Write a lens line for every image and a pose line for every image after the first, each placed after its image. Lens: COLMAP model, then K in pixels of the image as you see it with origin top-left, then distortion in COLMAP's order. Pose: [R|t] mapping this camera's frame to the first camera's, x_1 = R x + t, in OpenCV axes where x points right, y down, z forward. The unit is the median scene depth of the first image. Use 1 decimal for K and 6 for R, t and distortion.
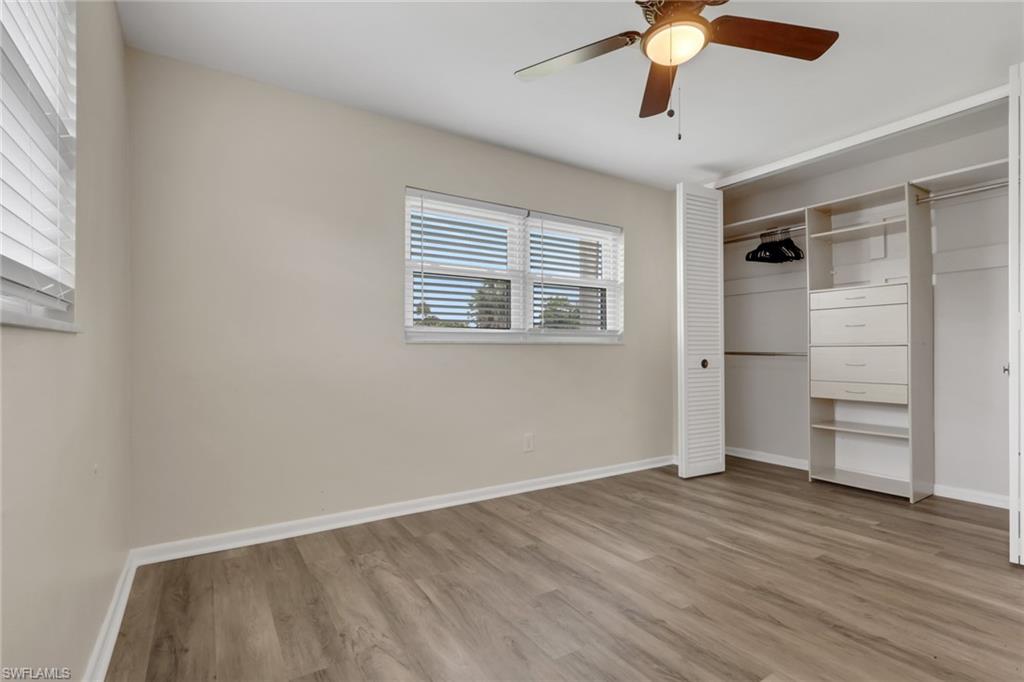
lens RADIAL K [[479.3, 0, 516.3], [0, 479.3, 346.2], [0, 0, 1]] dist [-0.000738, -0.000186]
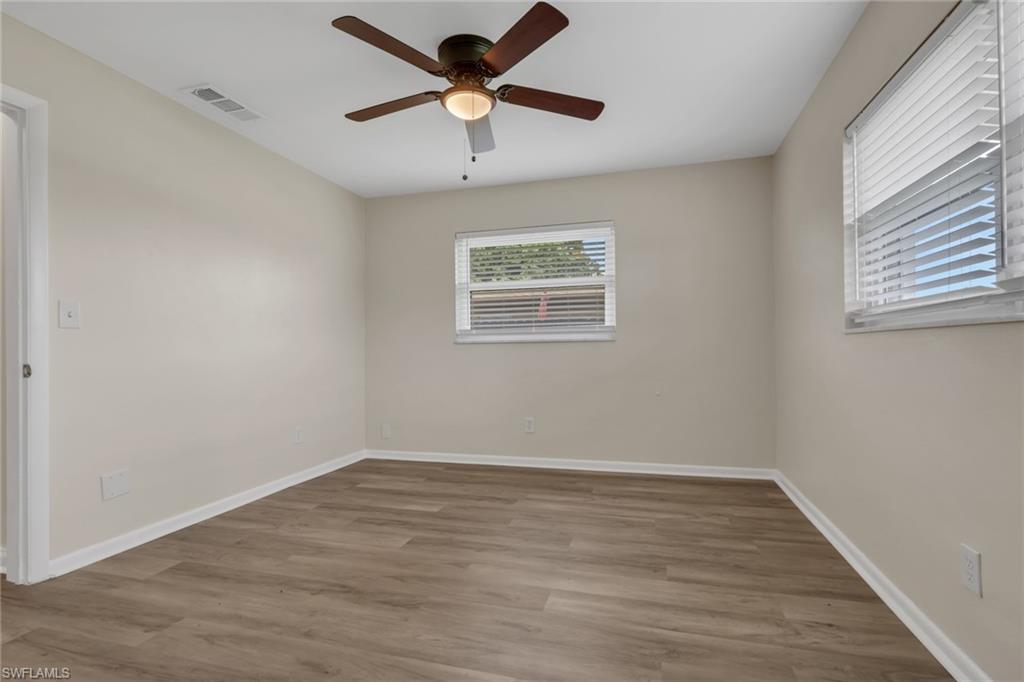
lens RADIAL K [[482.4, 0, 512.4], [0, 482.4, 369.7], [0, 0, 1]] dist [-0.002794, -0.000341]
pose [[-0.746910, 0.036985, -0.663896, 0.894003], [0.018167, 0.999214, 0.035227, 0.036408], [0.664677, 0.014251, -0.746995, 1.674440]]
